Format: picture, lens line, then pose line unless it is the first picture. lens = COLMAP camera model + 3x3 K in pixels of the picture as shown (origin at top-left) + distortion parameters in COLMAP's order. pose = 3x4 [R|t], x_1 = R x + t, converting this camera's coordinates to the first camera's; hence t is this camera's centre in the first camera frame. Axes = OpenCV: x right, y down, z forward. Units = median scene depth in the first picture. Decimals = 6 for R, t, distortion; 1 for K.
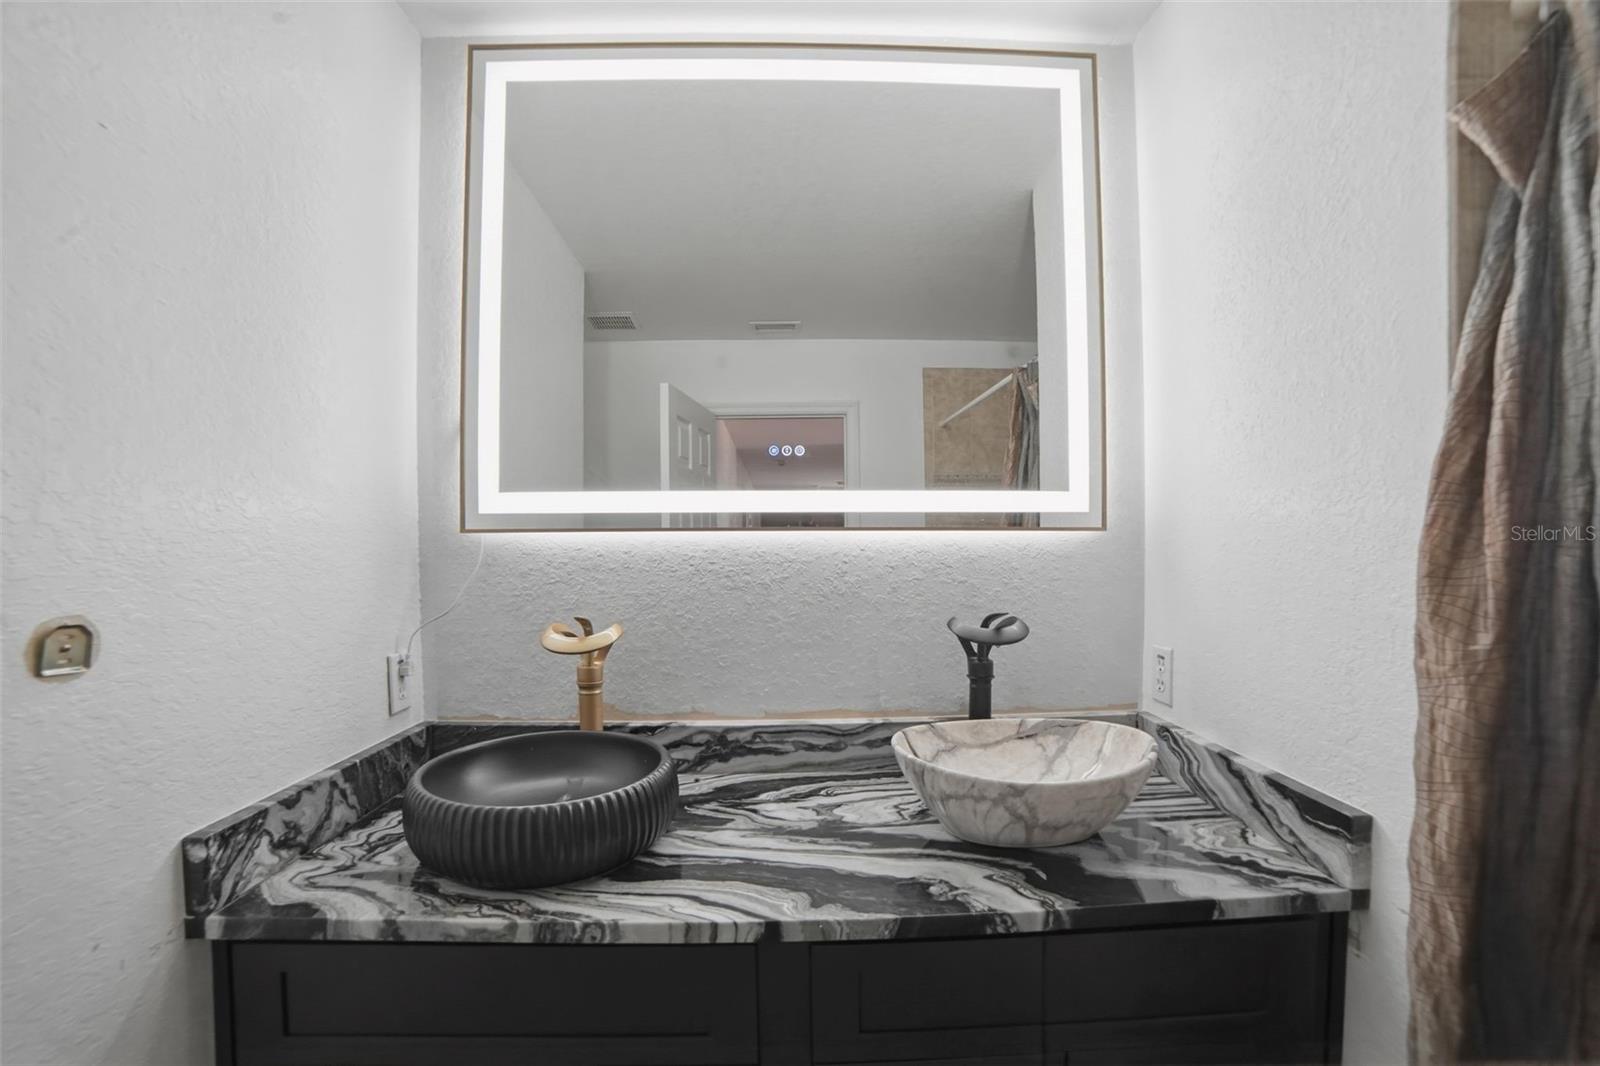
lens RADIAL K [[734.8, 0, 804.8], [0, 734.8, 571.9], [0, 0, 1]] dist [-0.107185, 0.039299]
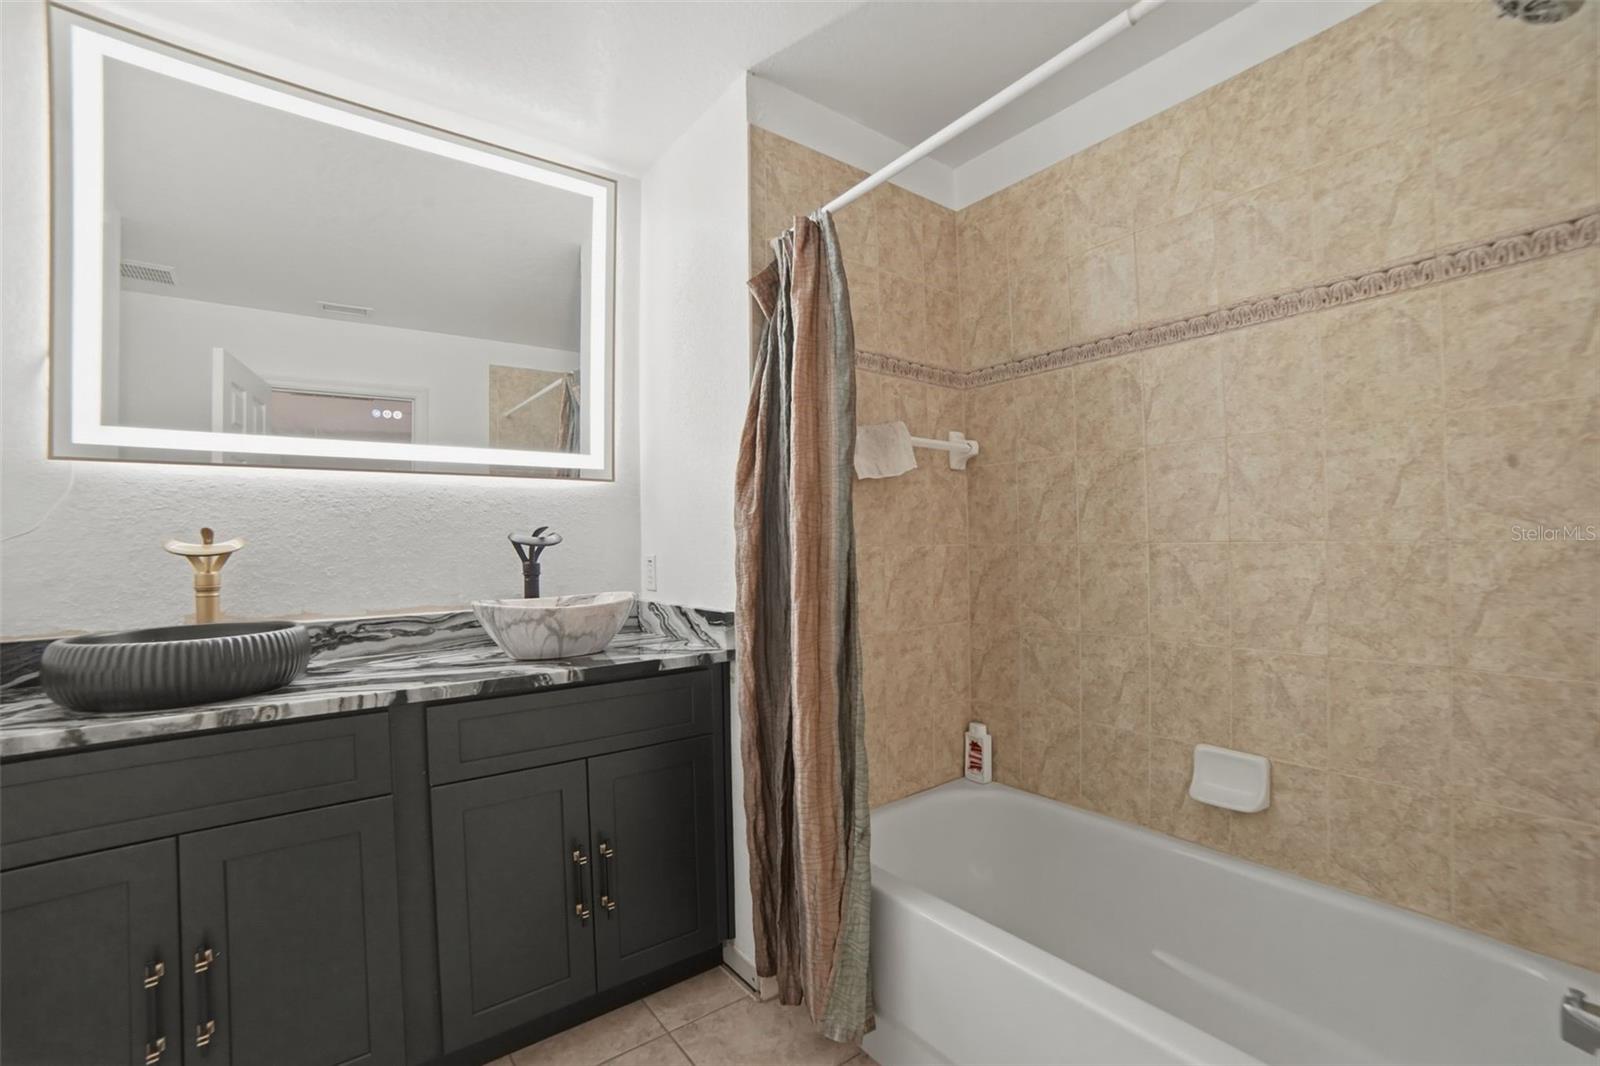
lens RADIAL K [[672.7, 0, 800.7], [0, 672.7, 538.5], [0, 0, 1]] dist [-0.104823, 0.034972]
pose [[0.821896, -0.000195, 0.569637, -0.084311], [0.019622, 0.999416, -0.027970, 0.125872], [-0.569299, 0.034166, 0.821420, -0.457924]]
